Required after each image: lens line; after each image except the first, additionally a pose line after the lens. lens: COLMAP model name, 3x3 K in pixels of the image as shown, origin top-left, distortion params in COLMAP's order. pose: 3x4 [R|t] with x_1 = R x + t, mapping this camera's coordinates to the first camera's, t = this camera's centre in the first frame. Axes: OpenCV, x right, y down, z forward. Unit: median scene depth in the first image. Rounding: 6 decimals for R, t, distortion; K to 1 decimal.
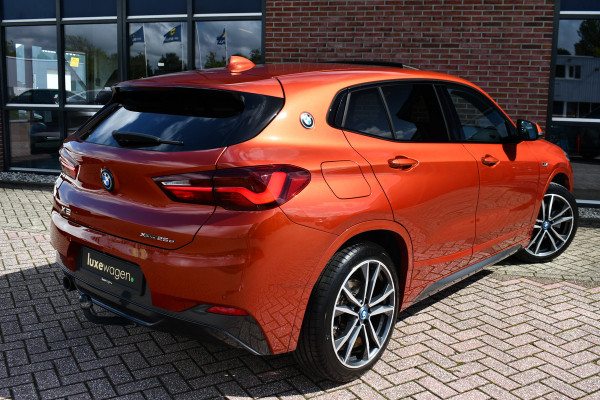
lens RADIAL K [[597.7, 0, 300.0], [0, 597.7, 200.0], [0, 0, 1]] dist [-0.066170, 0.008365]
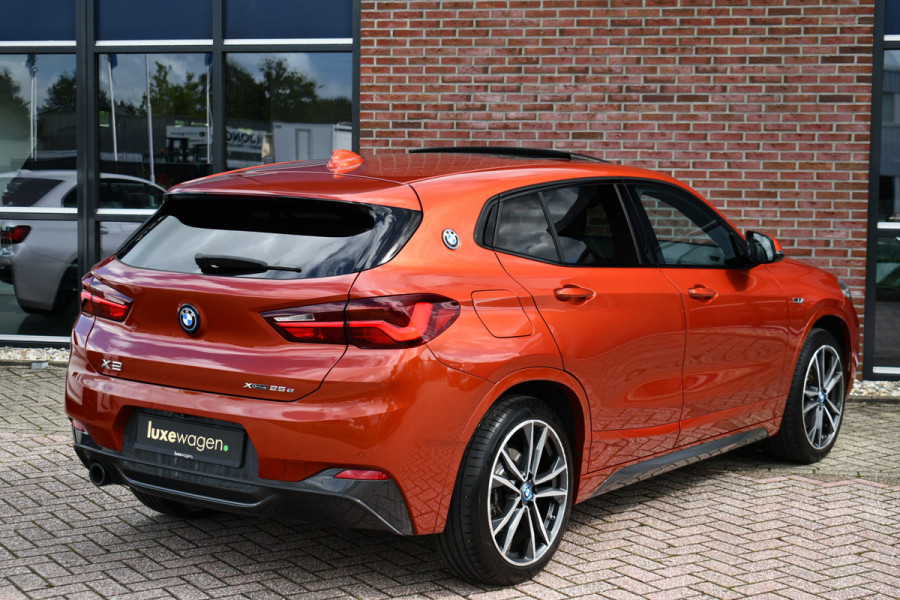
lens RADIAL K [[1334.4, 0, 496.0], [0, 1334.4, 288.6], [0, 0, 1]] dist [0.004321, 0.014518]
pose [[0.998176, -0.012438, 0.059071, -0.008947], [0.017622, 0.995959, -0.088062, 0.026600], [-0.057737, 0.088943, 0.994362, -0.229804]]
